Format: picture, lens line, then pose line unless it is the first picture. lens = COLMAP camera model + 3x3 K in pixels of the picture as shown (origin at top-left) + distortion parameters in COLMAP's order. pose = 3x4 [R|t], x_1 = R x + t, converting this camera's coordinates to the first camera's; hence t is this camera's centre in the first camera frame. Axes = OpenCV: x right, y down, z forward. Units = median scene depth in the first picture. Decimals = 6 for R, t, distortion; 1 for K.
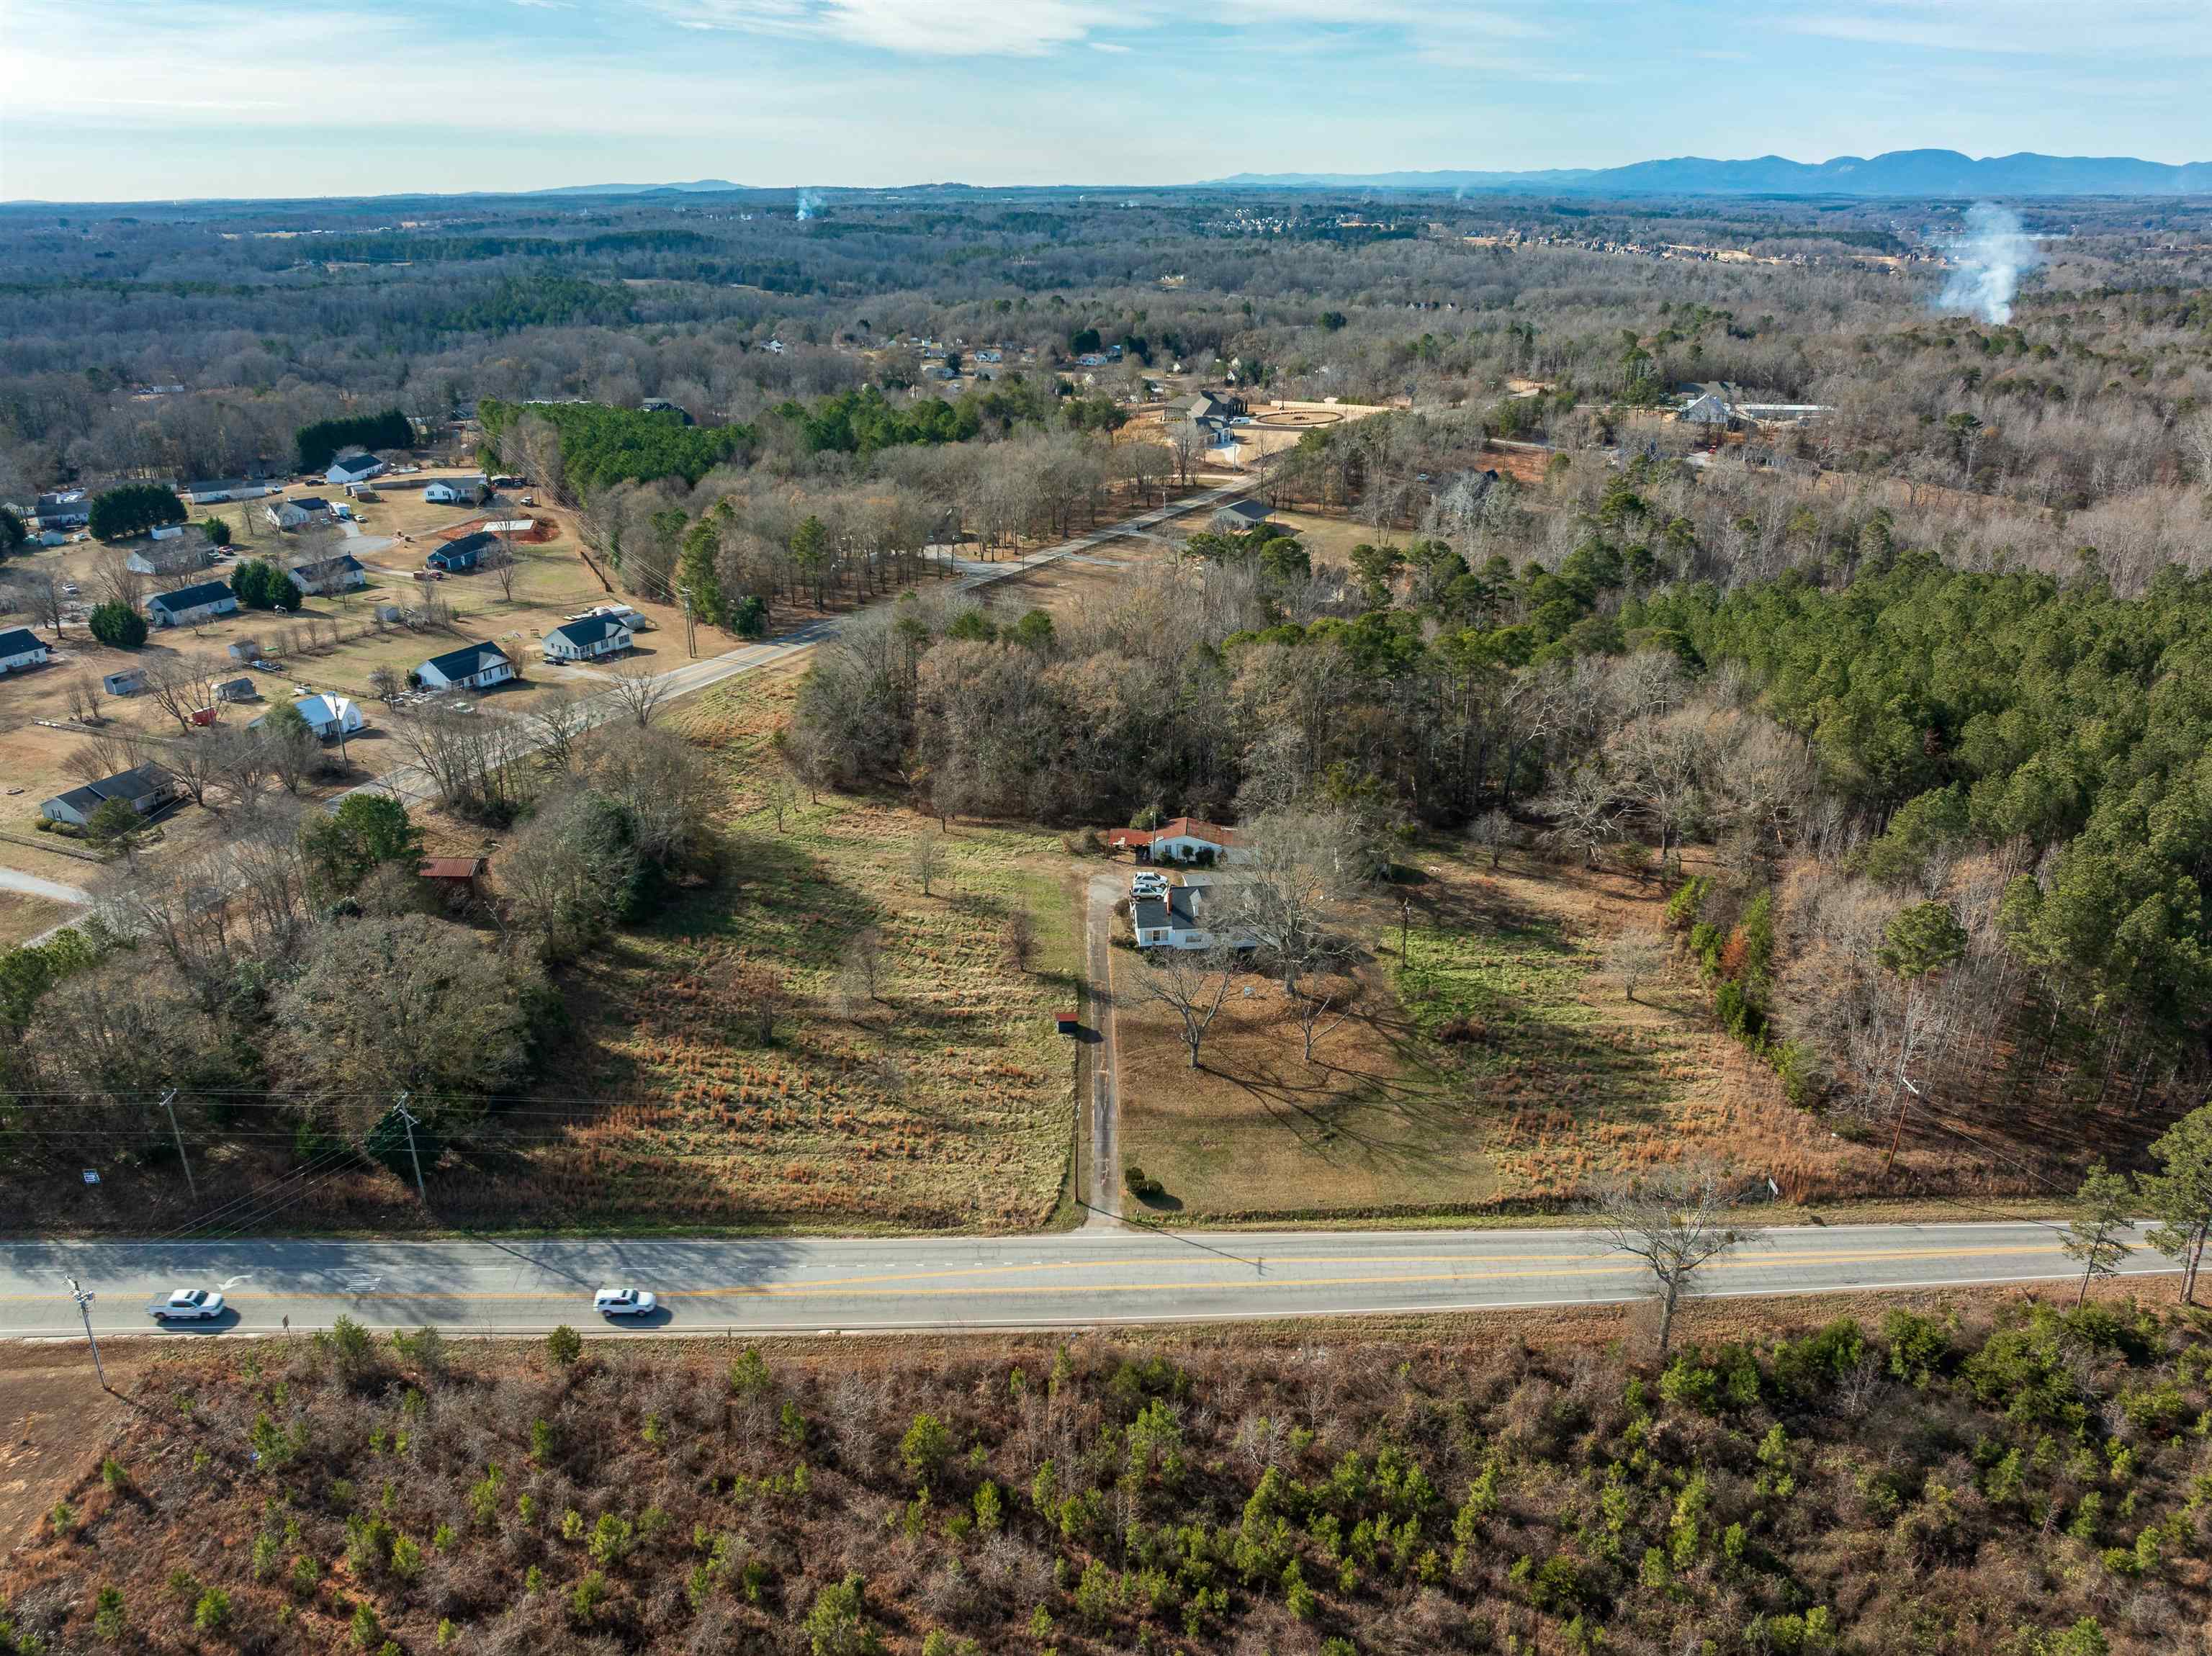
lens RADIAL K [[1548.4, 0, 1106.0], [0, 1548.4, 828.0], [0, 0, 1]] dist [-0.034472, -0.004981]
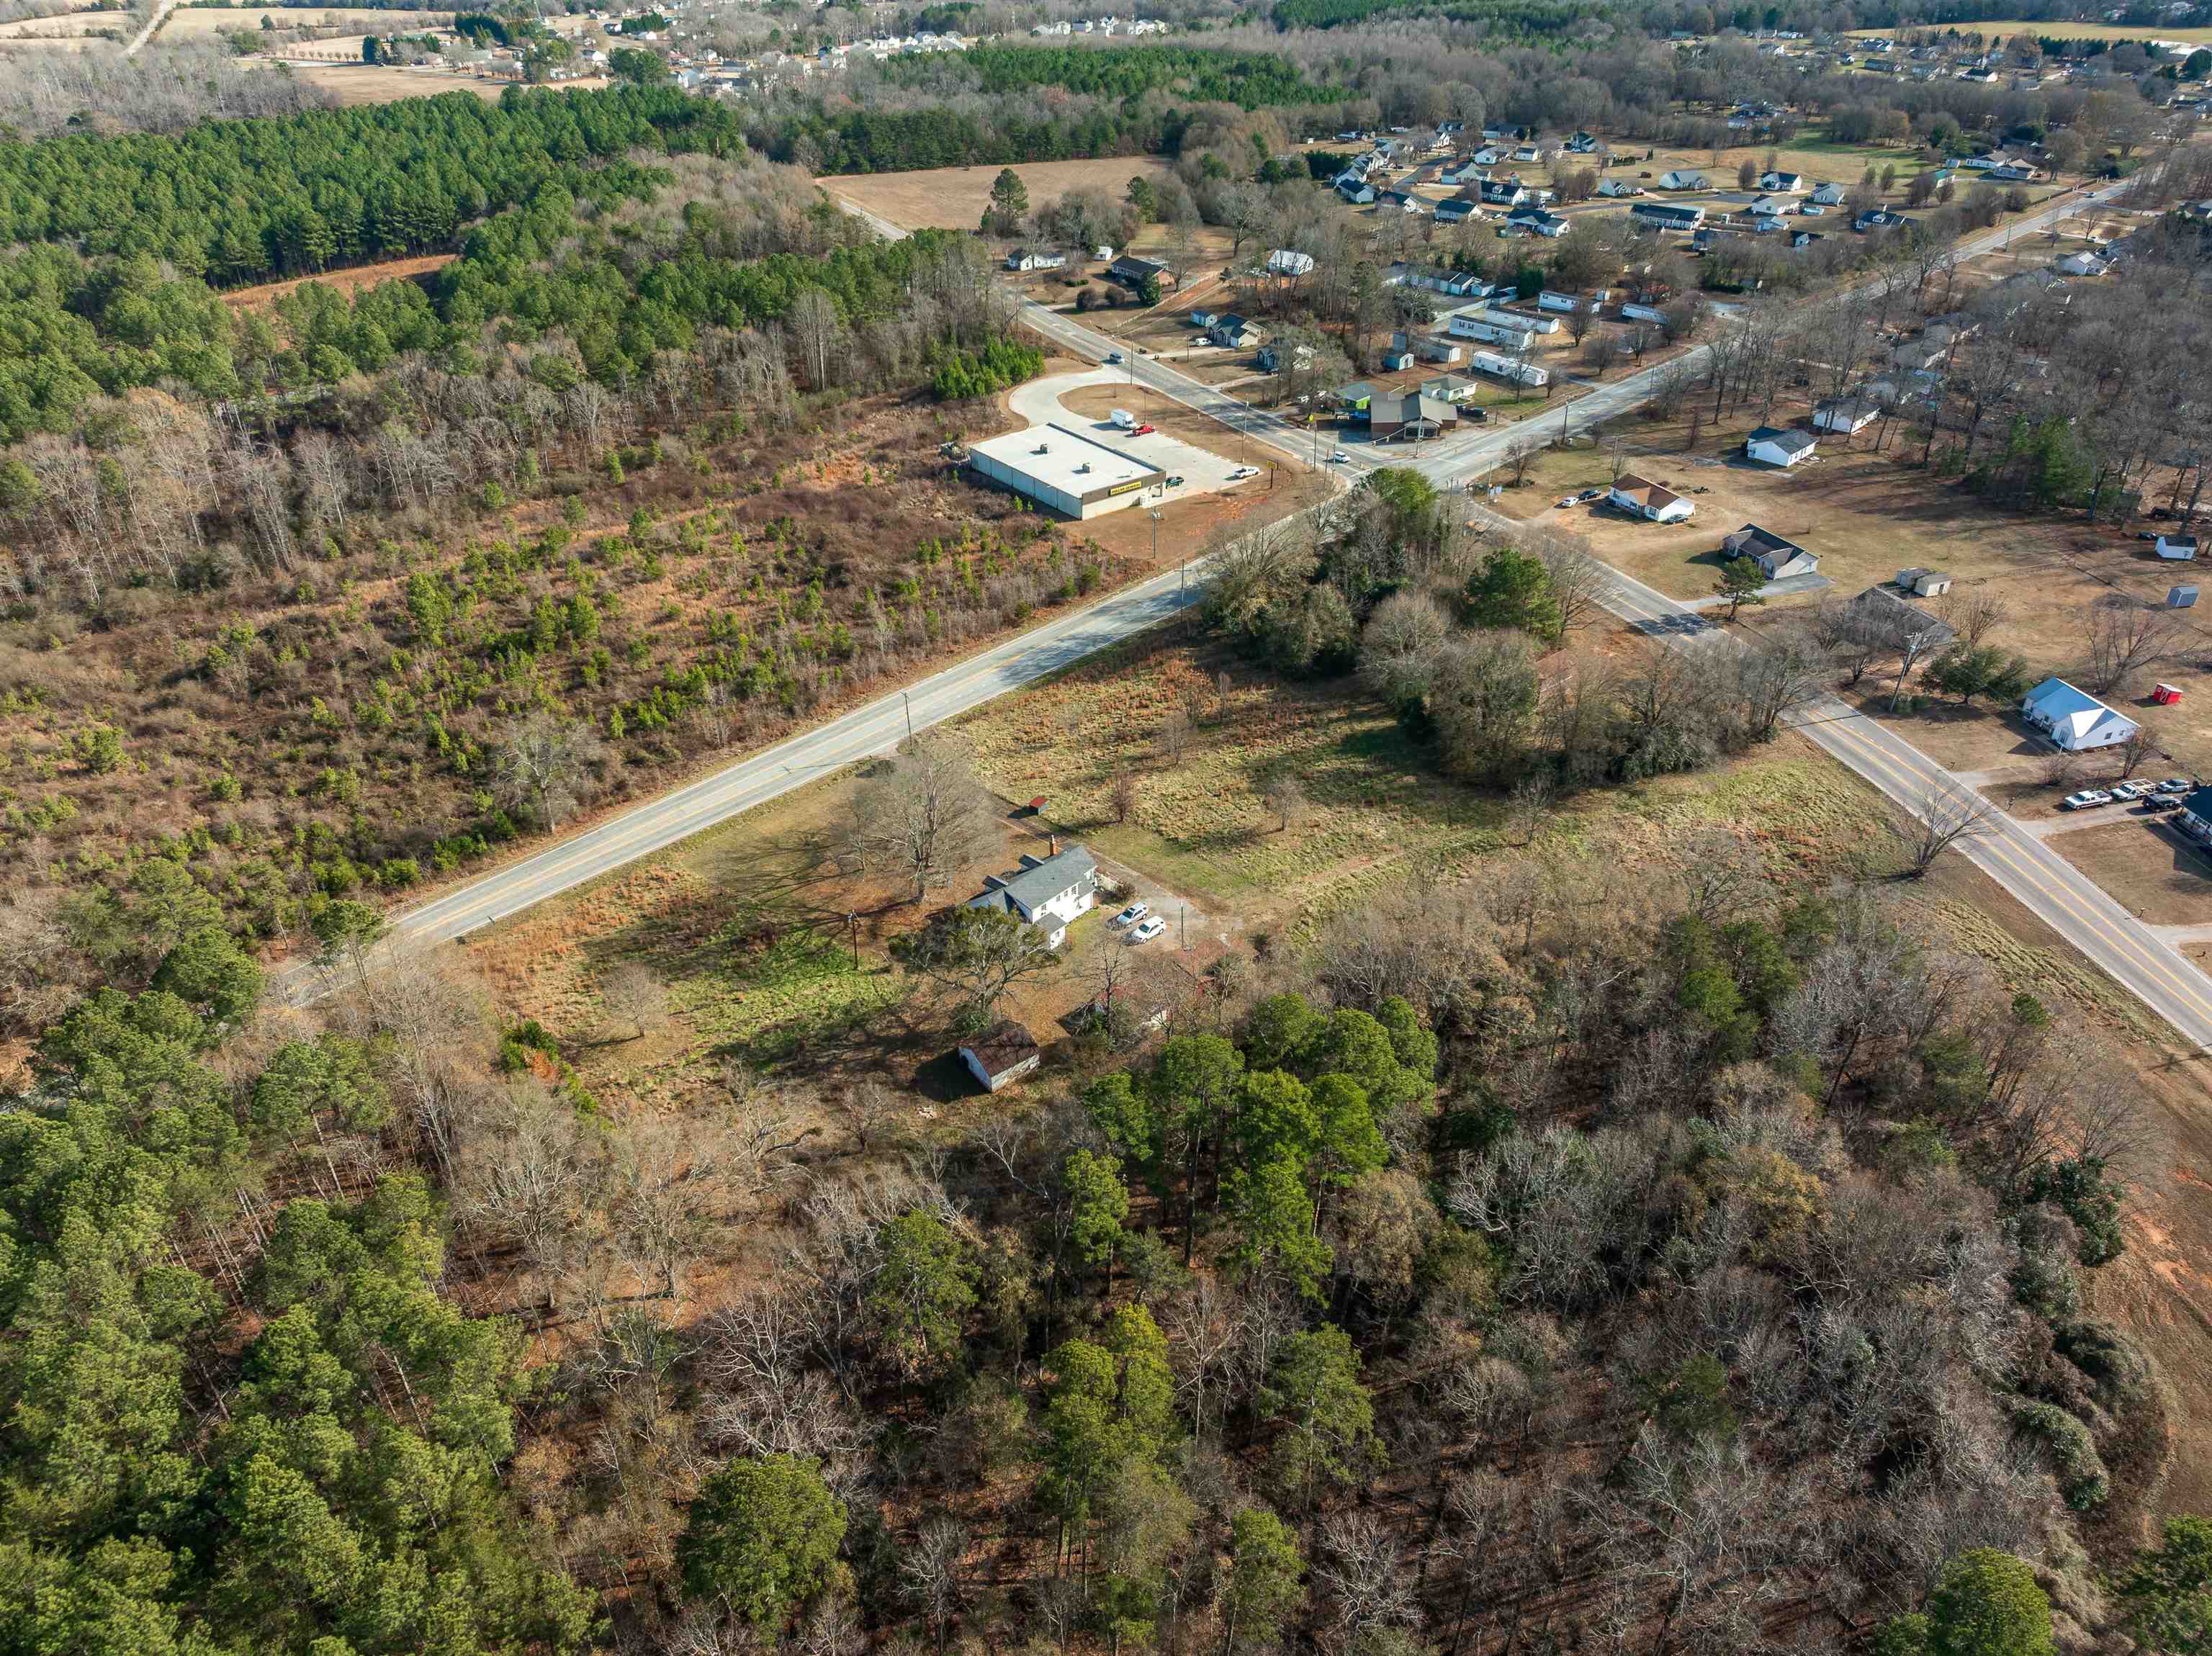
lens RADIAL K [[1552.7, 0, 1105.3], [0, 1552.7, 816.0], [0, 0, 1]] dist [-0.038265, -0.000615]
pose [[-0.745987, 0.358021, -0.561538, 0.597418], [-0.254307, 0.626156, 0.737059, -0.752579], [0.615493, 0.692640, -0.376057, 1.393539]]
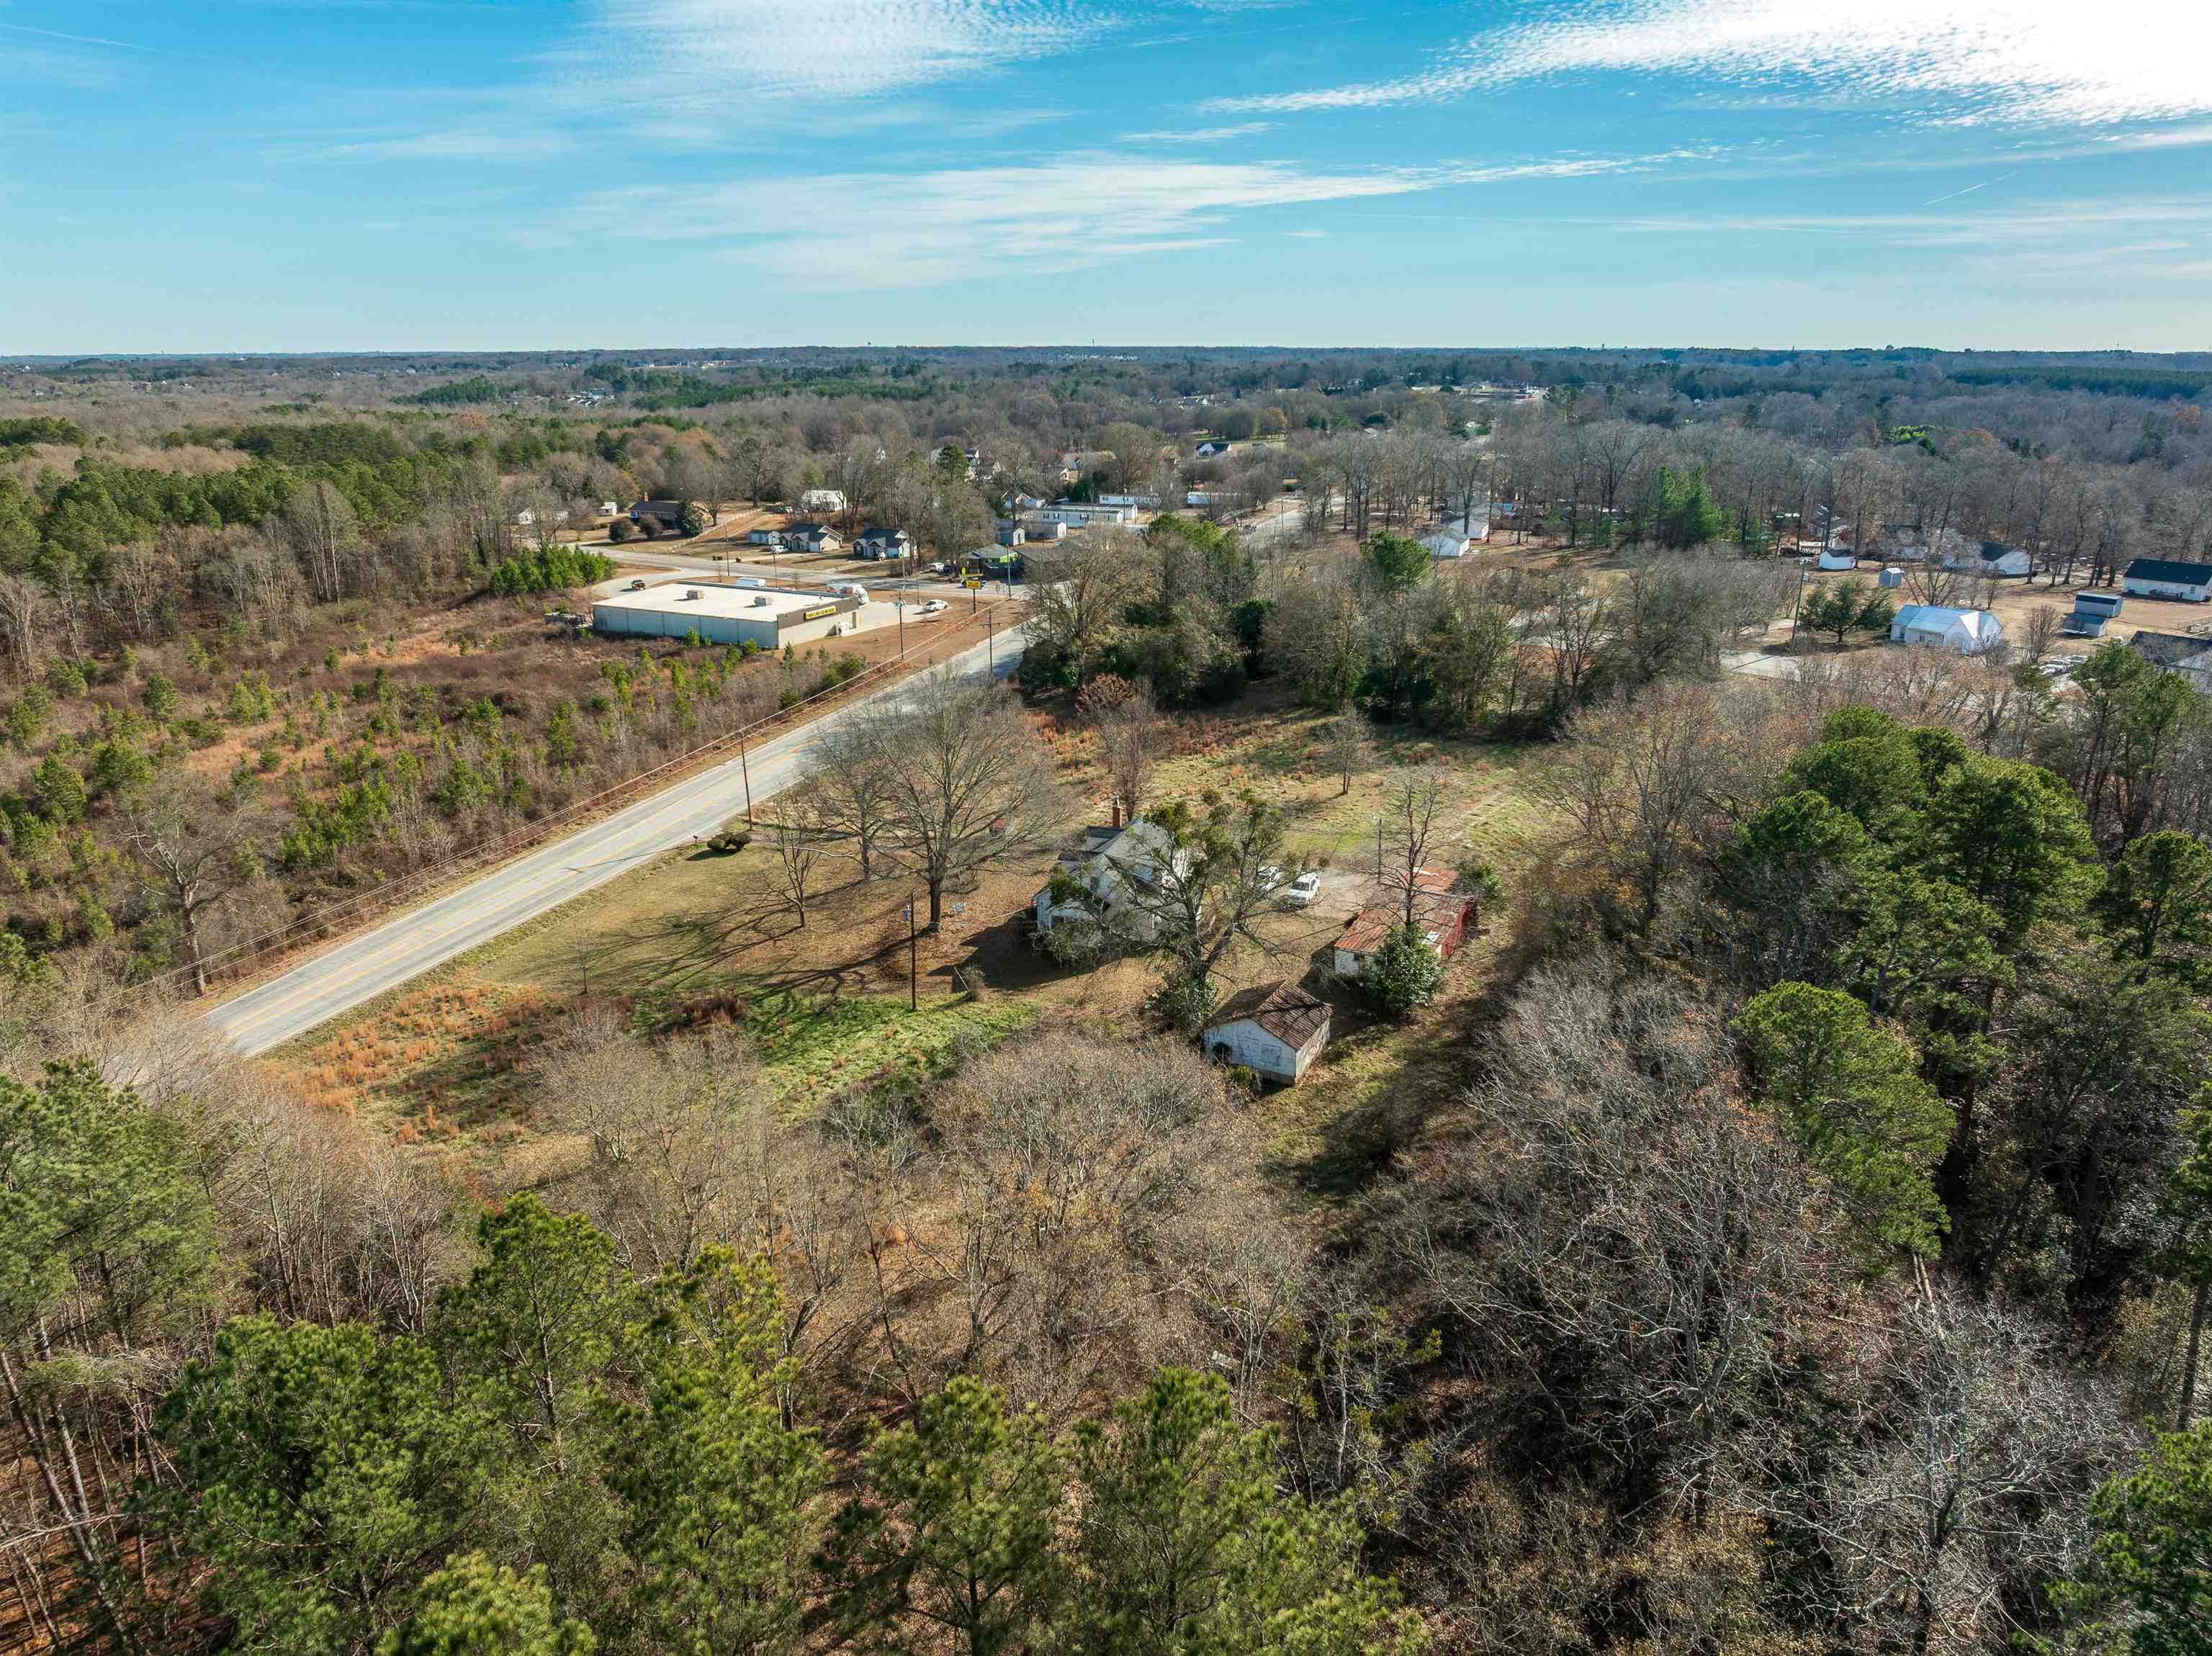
lens RADIAL K [[1579.6, 0, 1114.4], [0, 1579.6, 754.2], [0, 0, 1]] dist [-0.063415, 0.035695]
pose [[-0.397449, 0.235772, -0.886818, 0.672741], [-0.350936, 0.853906, 0.384303, -0.254641], [0.847867, 0.463957, -0.256644, 1.160845]]
